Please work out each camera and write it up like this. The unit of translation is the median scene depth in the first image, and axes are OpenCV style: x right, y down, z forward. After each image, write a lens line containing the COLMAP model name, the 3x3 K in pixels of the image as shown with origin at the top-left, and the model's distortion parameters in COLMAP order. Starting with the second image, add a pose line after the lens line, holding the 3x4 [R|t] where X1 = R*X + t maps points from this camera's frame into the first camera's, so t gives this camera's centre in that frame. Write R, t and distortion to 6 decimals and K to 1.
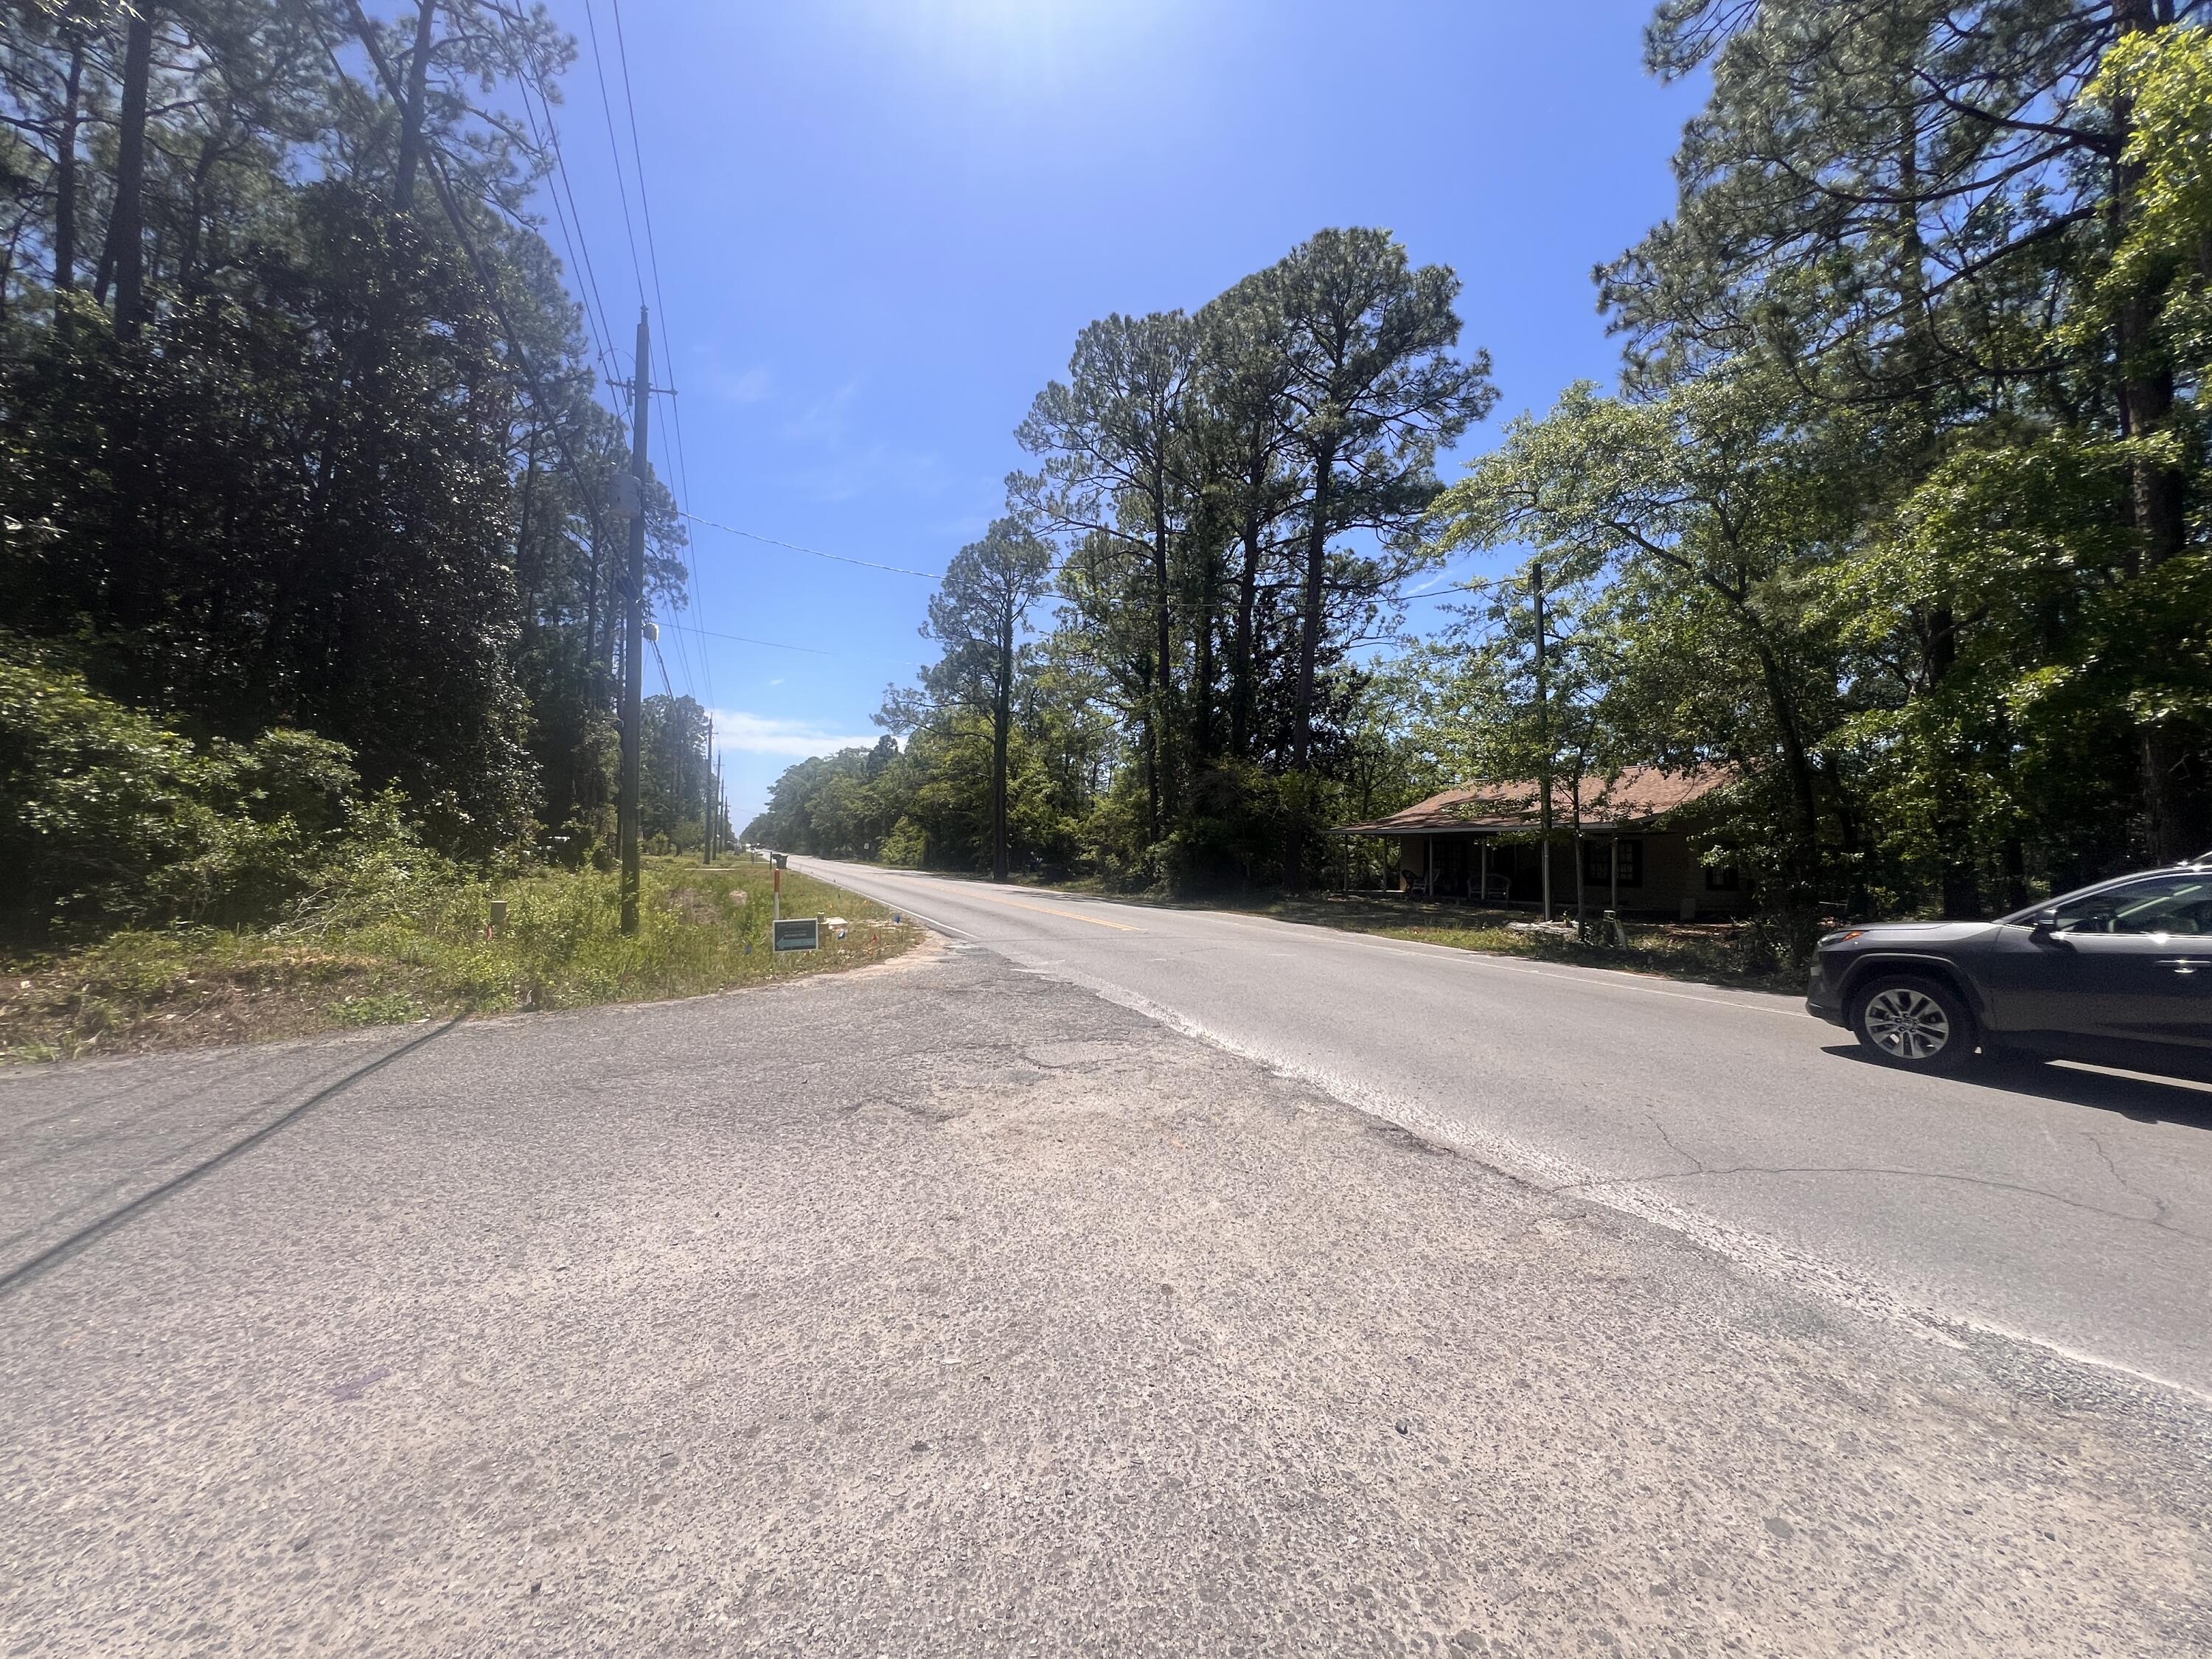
lens RADIAL K [[888.3, 0, 1100.5], [0, 888.3, 824.9], [0, 0, 1]] dist [0.000941, -0.000485]
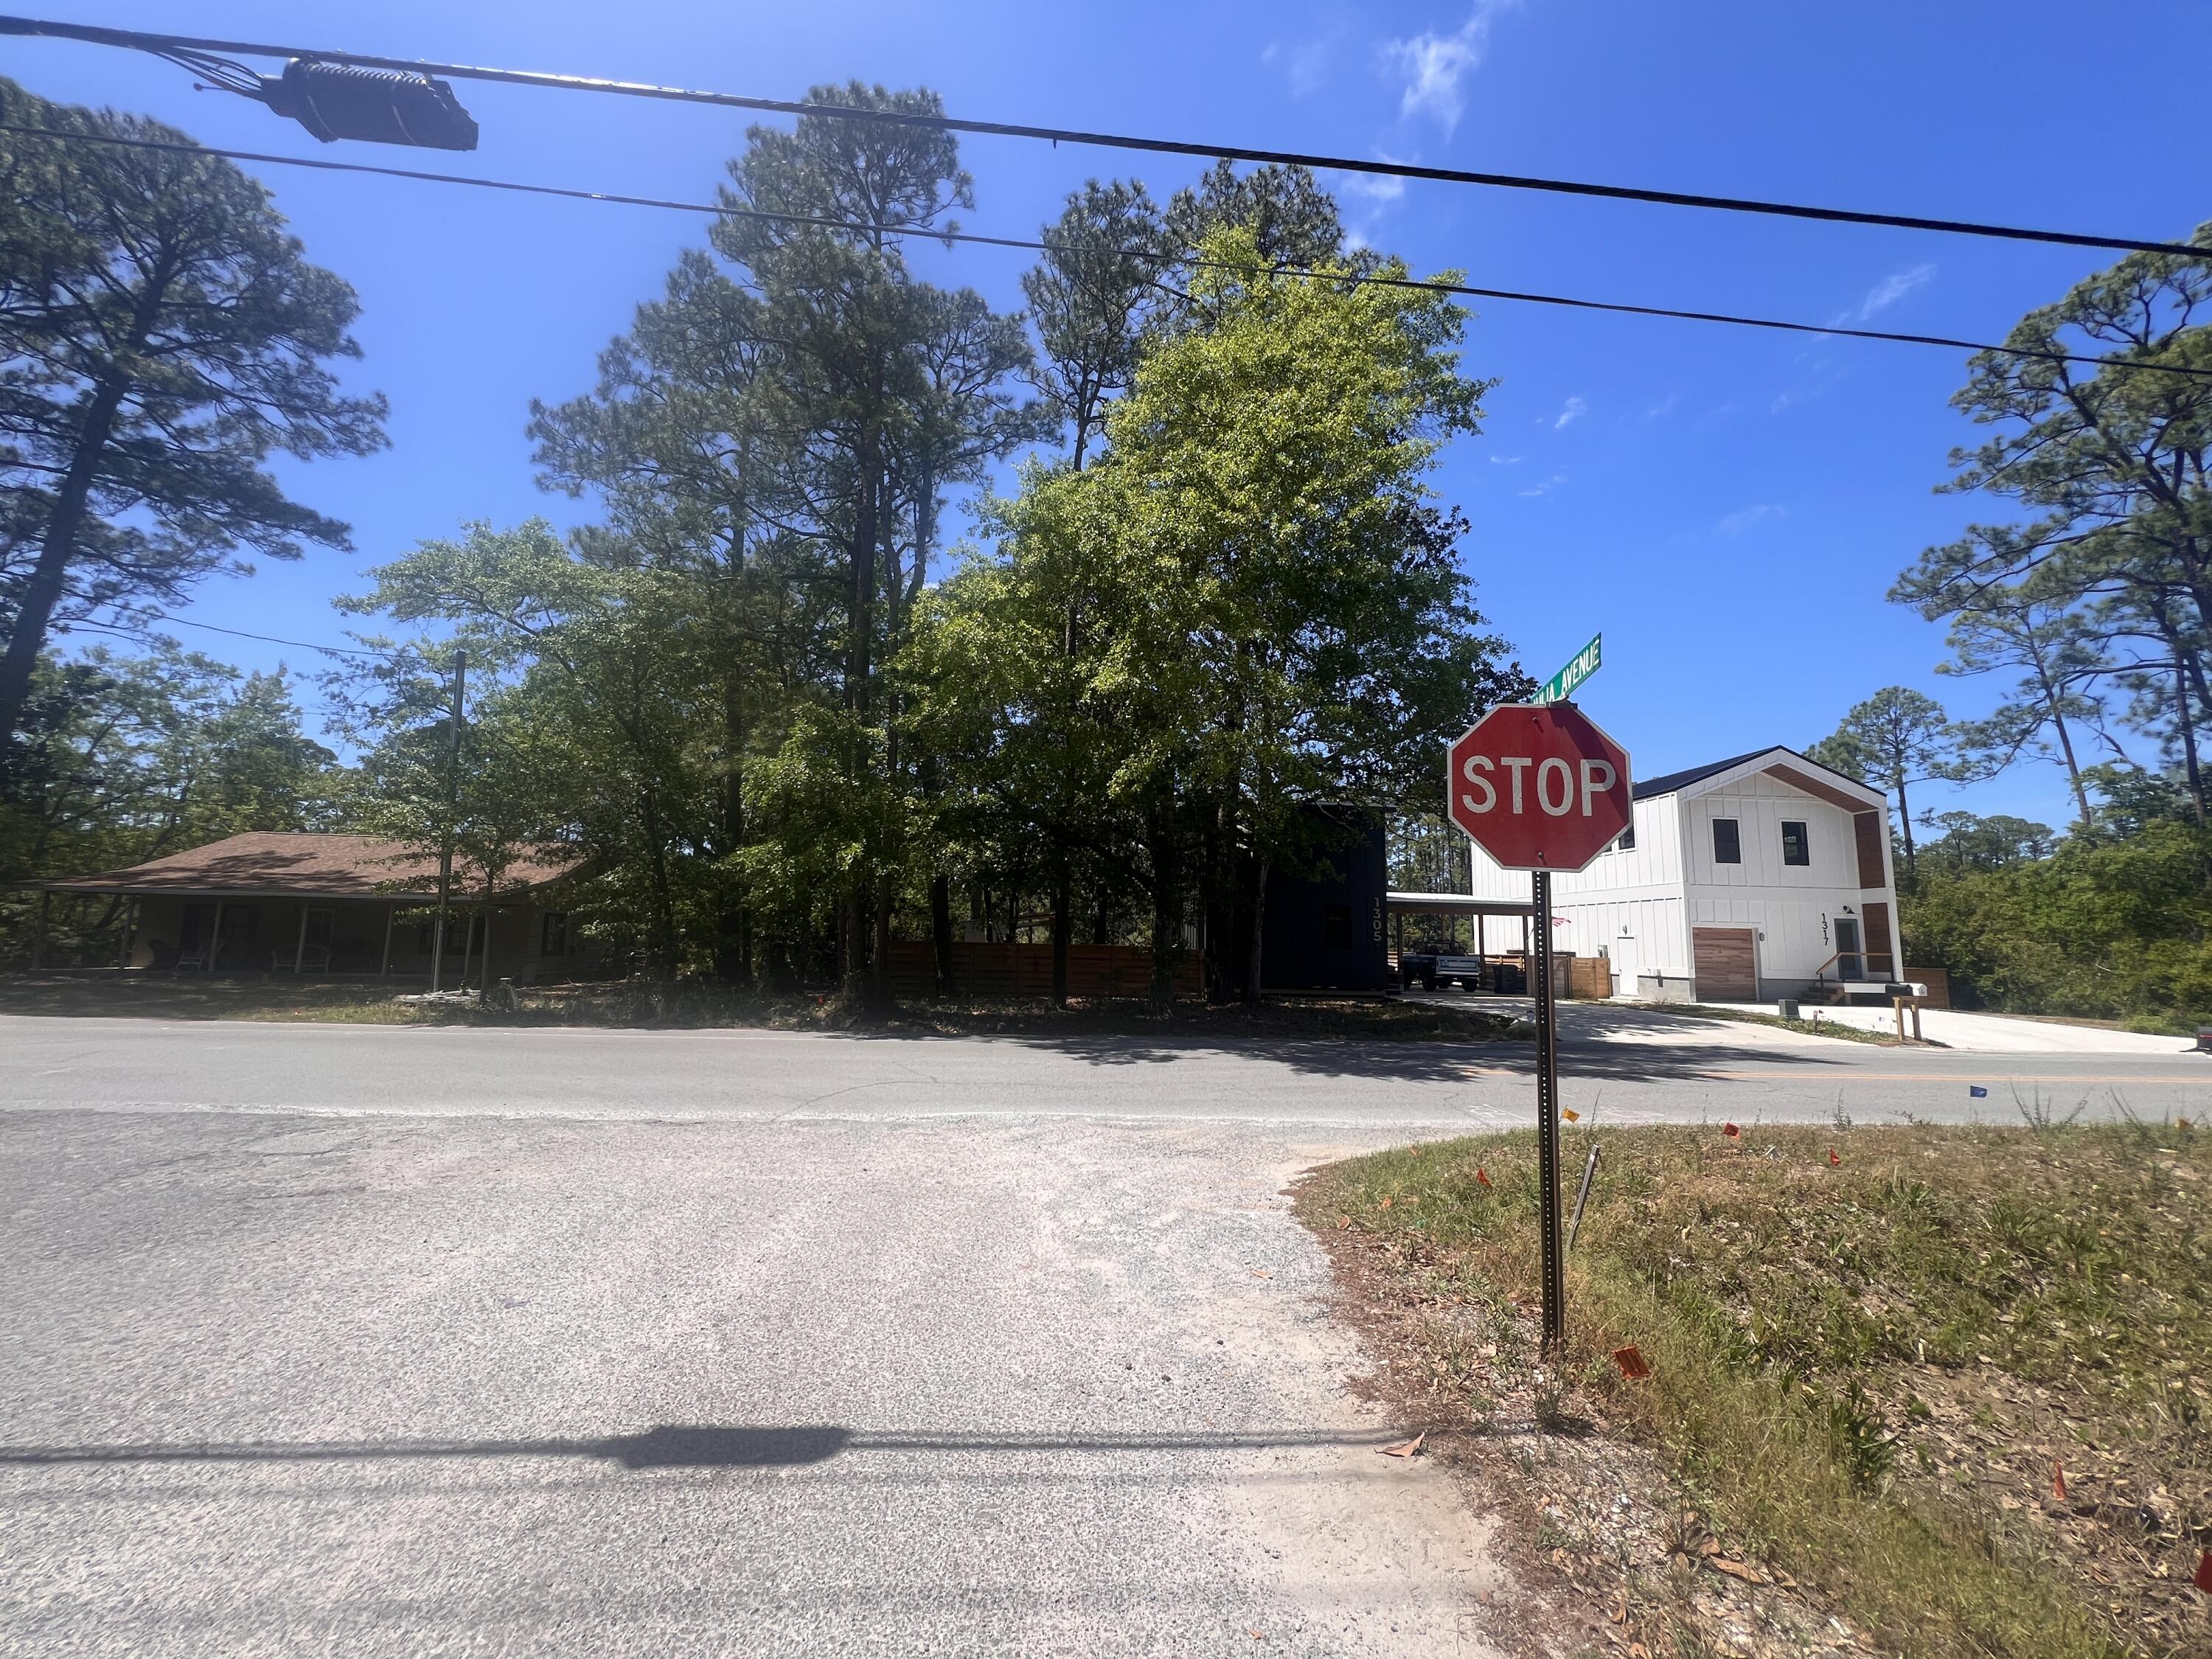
lens RADIAL K [[888.3, 0, 1109.6], [0, 888.3, 829.3], [0, 0, 1]] dist [0.000941, -0.000485]
pose [[0.302618, 0.105862, 0.947215, -0.276706], [-0.045913, 0.994278, -0.096454, -0.016383], [-0.952005, -0.014301, 0.305747, -0.068484]]
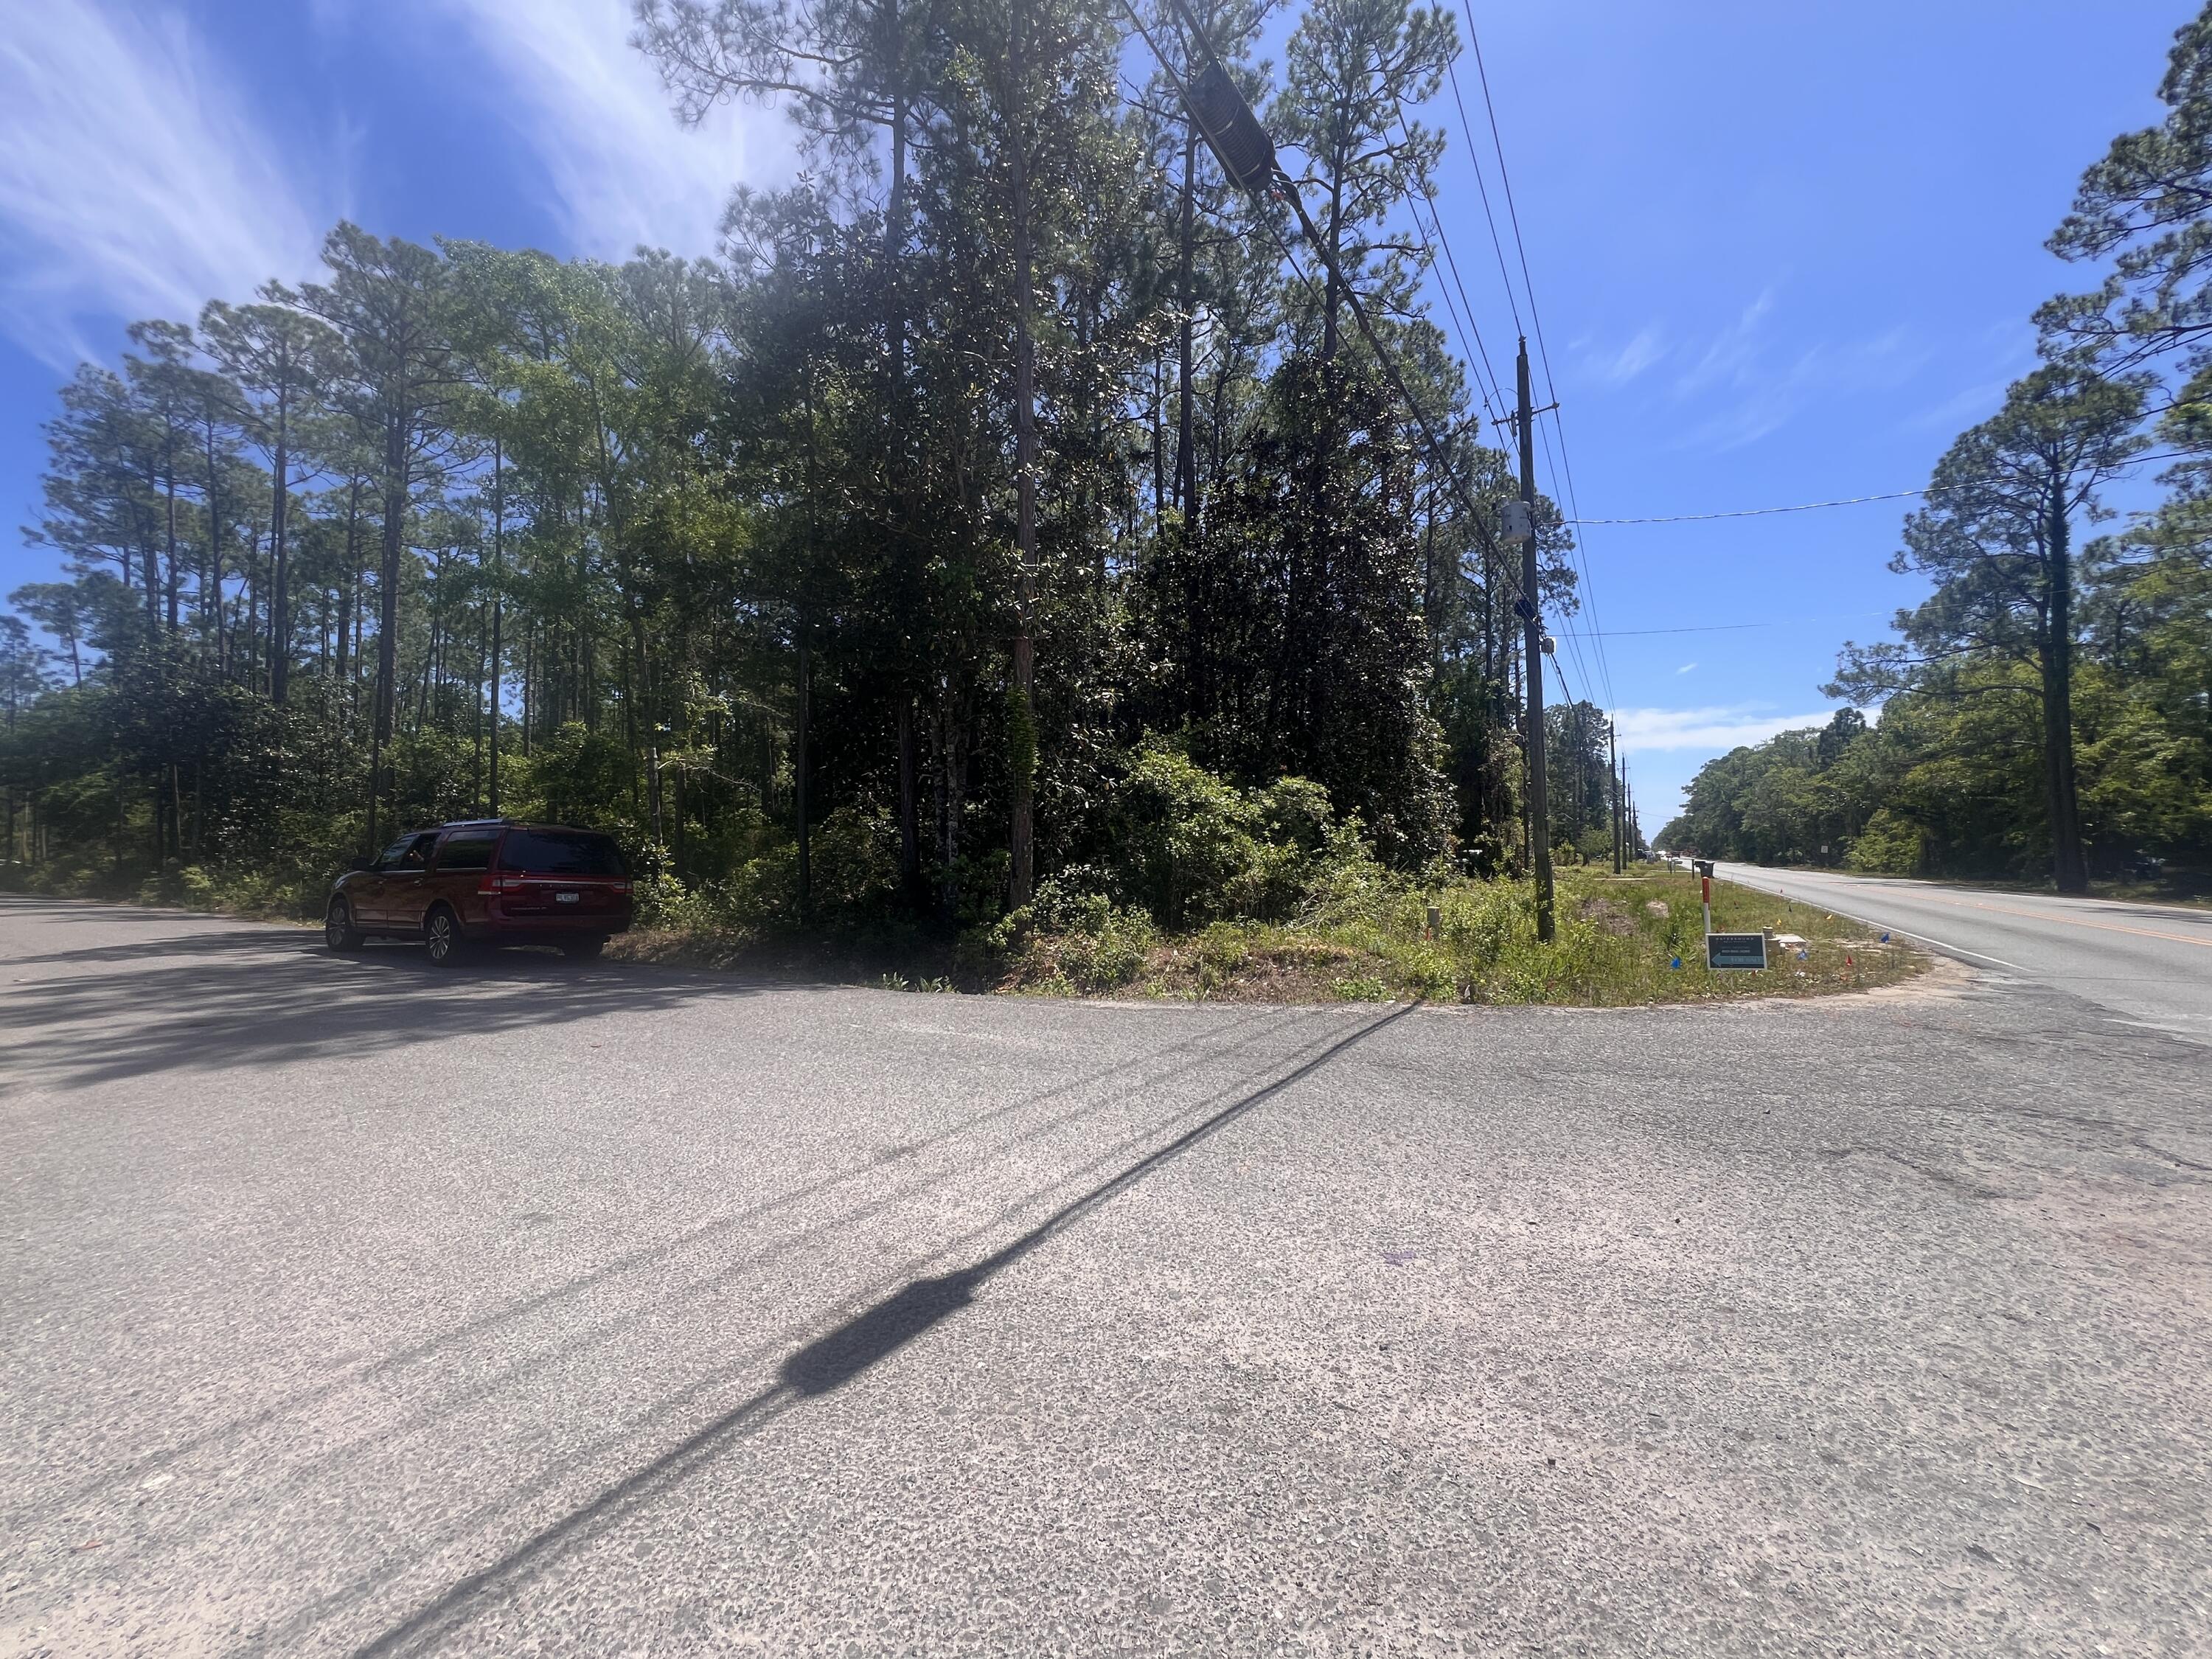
lens RADIAL K [[888.3, 0, 1104.5], [0, 888.3, 824.6], [0, 0, 1]] dist [0.000941, -0.000485]
pose [[0.590644, -0.056501, -0.804952, 0.002664], [0.046643, 0.998268, -0.035845, 0.000718], [0.805583, -0.016373, 0.592256, -0.018482]]
